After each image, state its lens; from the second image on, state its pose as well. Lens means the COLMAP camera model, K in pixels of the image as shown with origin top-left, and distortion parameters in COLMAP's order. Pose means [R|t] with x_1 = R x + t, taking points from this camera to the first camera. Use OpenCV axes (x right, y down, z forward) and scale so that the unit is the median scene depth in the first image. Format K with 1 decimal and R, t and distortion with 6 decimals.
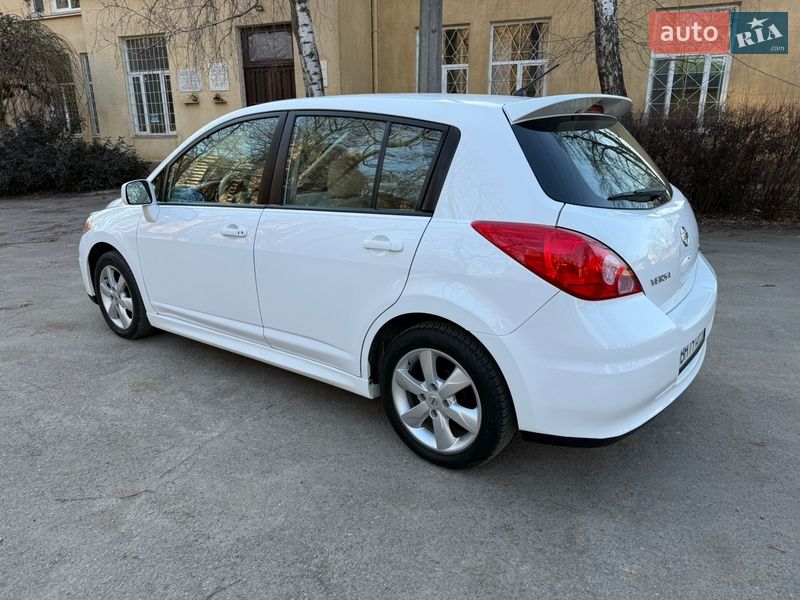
lens RADIAL K [[564.7, 0, 400.0], [0, 564.7, 300.0], [0, 0, 1]] dist [0.038028, -0.049402]
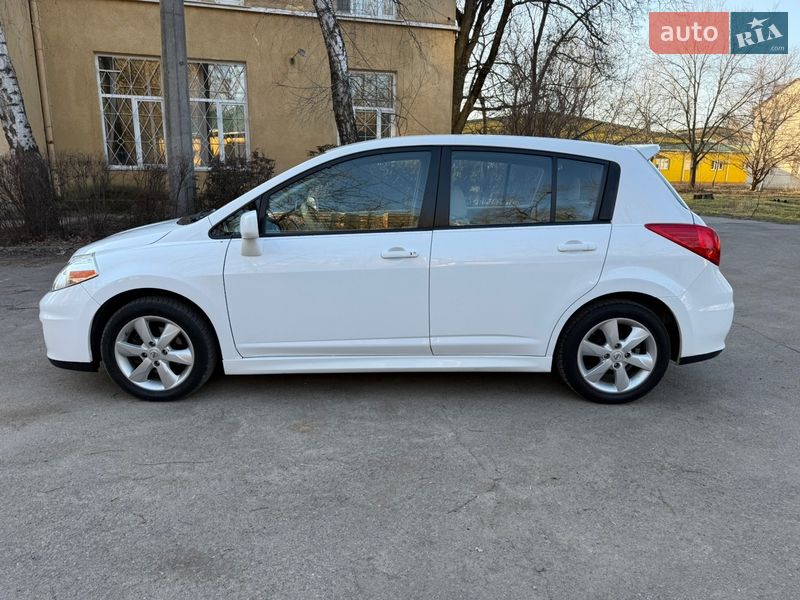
lens RADIAL K [[565.5, 0, 394.7], [0, 565.5, 302.9], [0, 0, 1]] dist [0.048018, -0.055844]
pose [[0.784843, -0.123109, 0.607343, -1.110355], [0.158934, 0.987275, -0.005262, -0.026664], [-0.598967, 0.100657, 0.794422, 0.184722]]
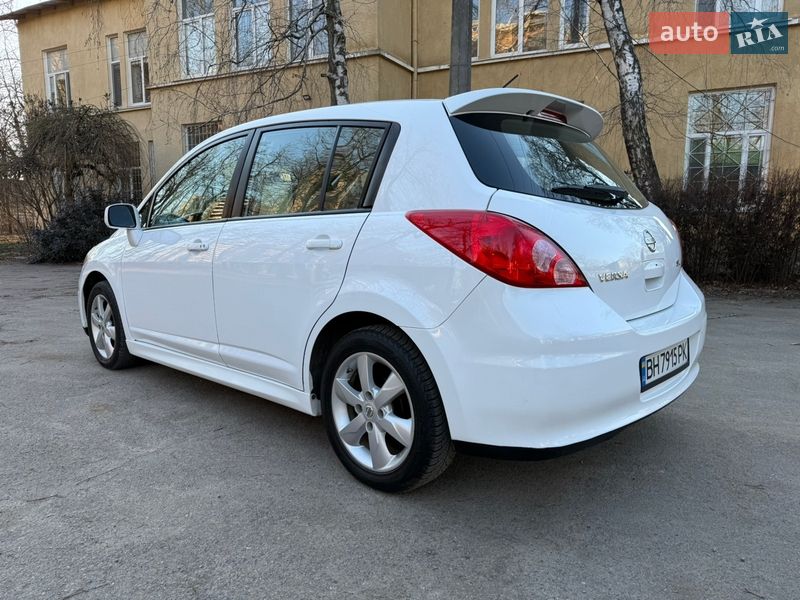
lens RADIAL K [[567.5, 0, 398.4], [0, 567.5, 294.4], [0, 0, 1]] dist [0.021542, -0.020637]
pose [[0.995533, 0.021100, -0.092021, 0.171974], [-0.035752, 0.986370, -0.160612, 0.126757], [0.087378, 0.163185, 0.982719, 0.070707]]
